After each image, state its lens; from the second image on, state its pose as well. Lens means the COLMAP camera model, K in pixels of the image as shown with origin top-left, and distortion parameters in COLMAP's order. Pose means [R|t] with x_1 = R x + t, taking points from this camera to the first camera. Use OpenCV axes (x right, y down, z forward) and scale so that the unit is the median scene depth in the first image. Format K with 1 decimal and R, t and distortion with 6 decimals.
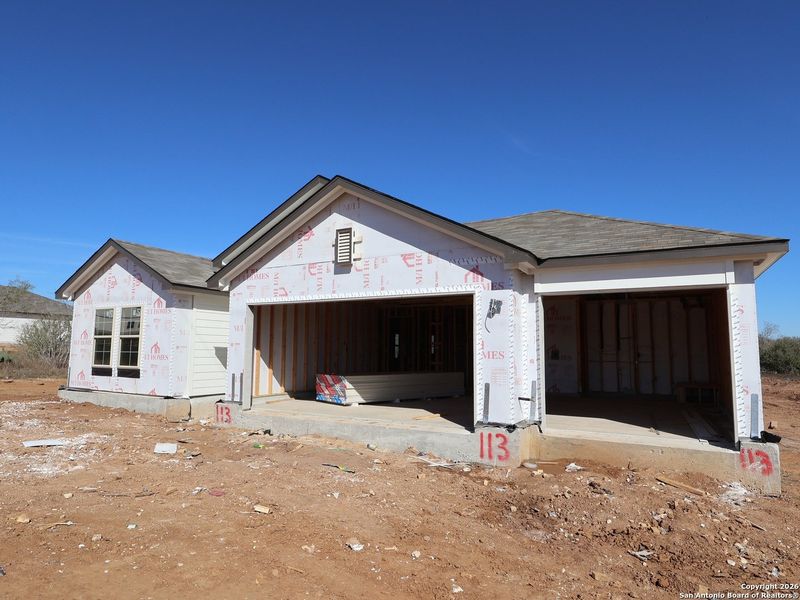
lens RADIAL K [[483.2, 0, 400.0], [0, 483.2, 300.0], [0, 0, 1]] dist [-0.000944, -0.000034]
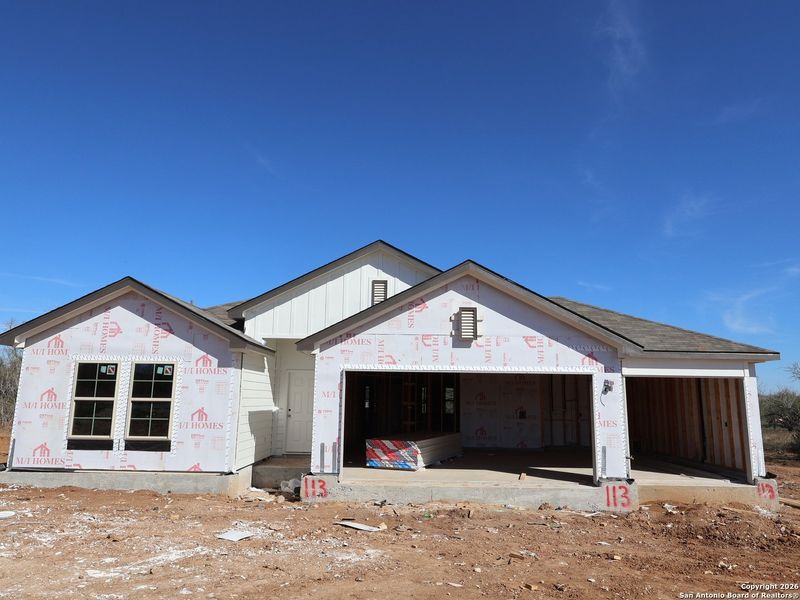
lens RADIAL K [[536.0, 0, 400.0], [0, 536.0, 300.0], [0, 0, 1]] dist [-0.000293, -0.003031]
pose [[0.877979, 0.089591, 0.470240, -0.813980], [-0.056426, 0.994851, -0.084189, -0.051253], [-0.475361, 0.047382, 0.878514, -0.004935]]
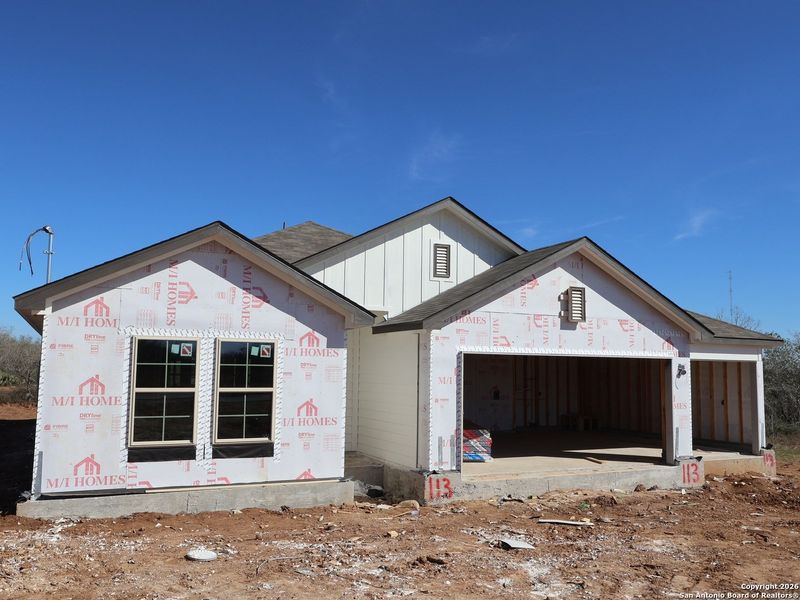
lens RADIAL K [[694.4, 0, 400.0], [0, 694.4, 300.0], [0, 0, 1]] dist [0.000690, -0.012466]
pose [[0.573214, 0.080396, 0.815452, -1.511455], [-0.093578, 0.995087, -0.032326, -0.035710], [-0.814045, -0.057778, 0.577921, 0.440090]]
